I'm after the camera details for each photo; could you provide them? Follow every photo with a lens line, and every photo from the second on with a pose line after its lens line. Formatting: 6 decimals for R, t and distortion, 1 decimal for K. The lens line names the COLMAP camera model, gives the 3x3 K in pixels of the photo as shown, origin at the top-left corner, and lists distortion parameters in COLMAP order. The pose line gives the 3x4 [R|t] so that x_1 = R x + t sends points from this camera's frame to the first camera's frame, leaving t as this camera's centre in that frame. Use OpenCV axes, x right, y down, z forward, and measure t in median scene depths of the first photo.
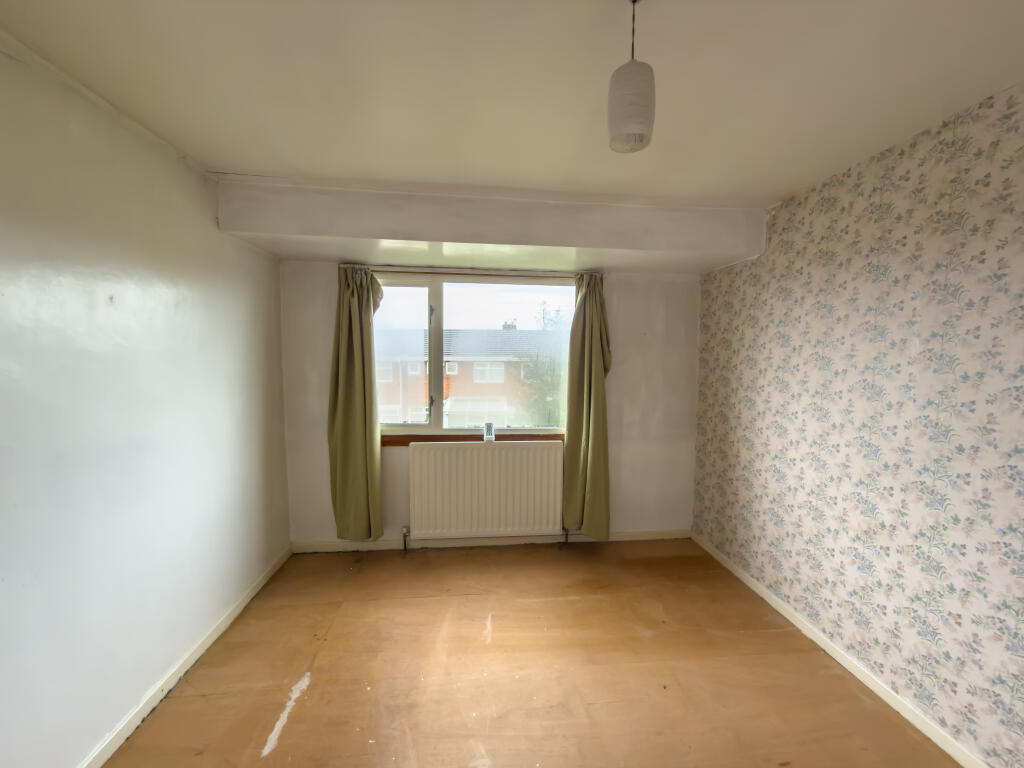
lens RADIAL K [[416.4, 0, 515.5], [0, 416.4, 385.6], [0, 0, 1]] dist [-0.001374, -0.000419]
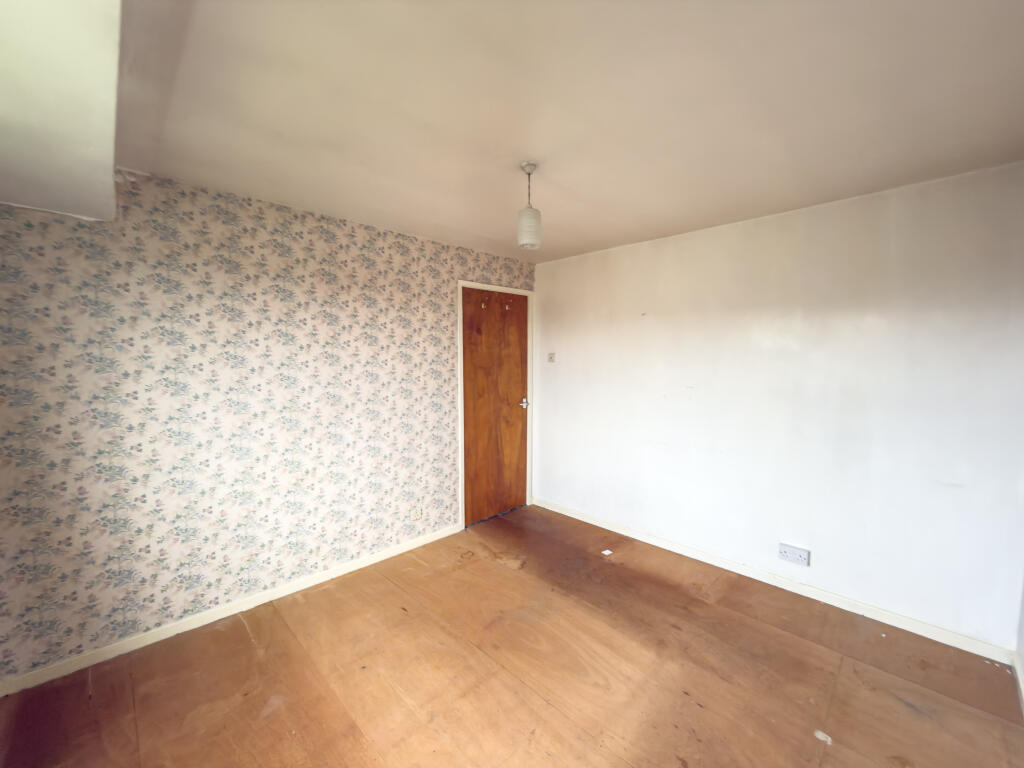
lens RADIAL K [[416.4, 0, 515.5], [0, 416.4, 385.6], [0, 0, 1]] dist [-0.001374, -0.000419]
pose [[-0.635518, -0.060834, 0.769686, -0.529849], [0.047337, 0.991946, 0.117486, -0.077609], [-0.770633, 0.111099, -0.627520, 1.019974]]
